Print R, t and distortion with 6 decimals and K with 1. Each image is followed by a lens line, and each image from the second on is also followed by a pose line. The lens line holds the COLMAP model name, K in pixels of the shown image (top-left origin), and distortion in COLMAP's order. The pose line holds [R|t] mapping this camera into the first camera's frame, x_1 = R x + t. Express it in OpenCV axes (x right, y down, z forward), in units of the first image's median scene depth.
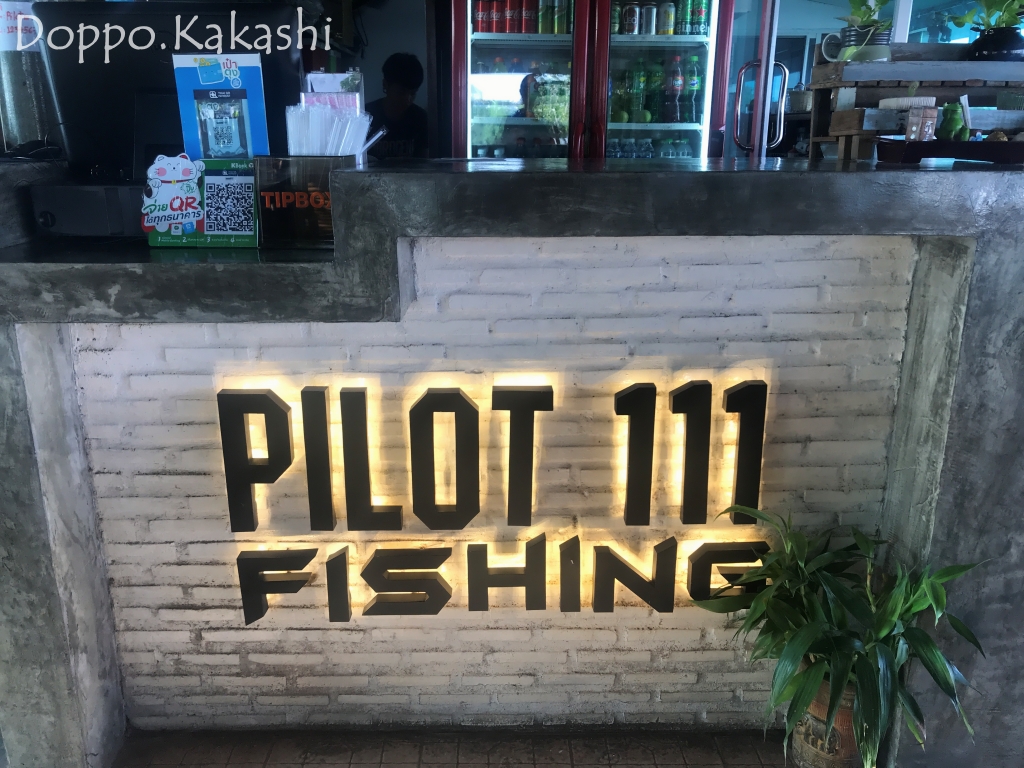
lens RADIAL K [[838.9, 0, 510.0], [0, 838.9, 381.2], [0, 0, 1]] dist [0.044574, -0.059739]
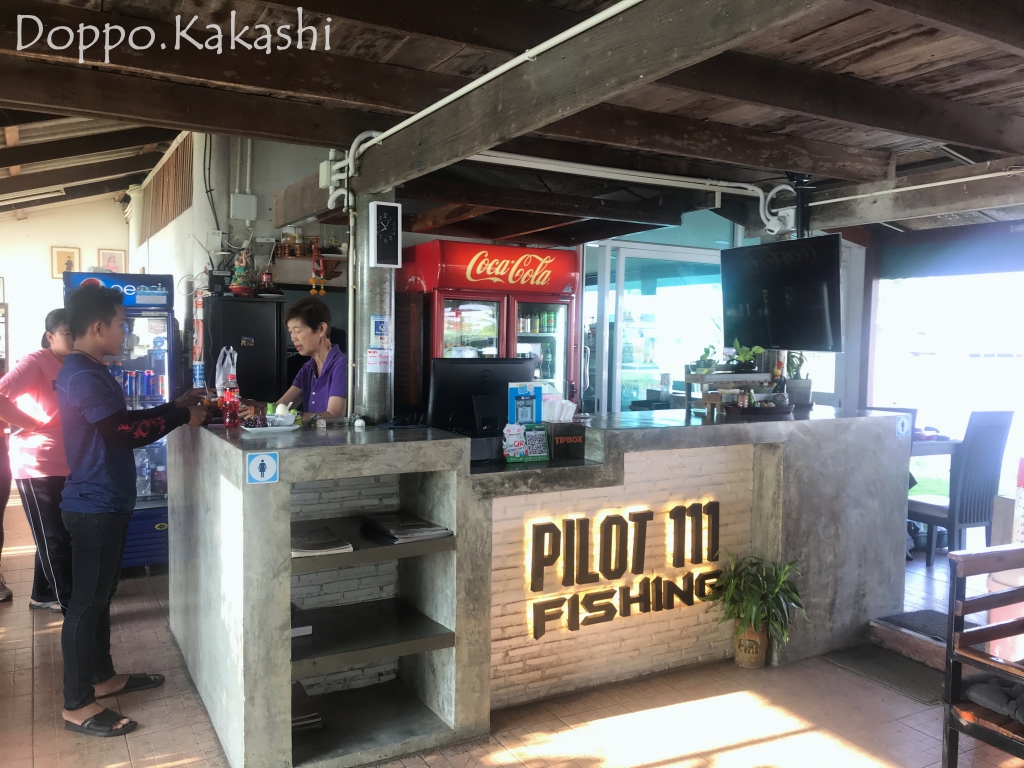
lens RADIAL K [[838.9, 0, 514.1], [0, 838.9, 381.8], [0, 0, 1]] dist [0.044574, -0.059739]
pose [[0.876593, -0.014073, 0.481027, -1.403070], [0.123341, 0.972754, -0.196310, 0.071198], [-0.465158, 0.231414, 0.854444, -0.939249]]
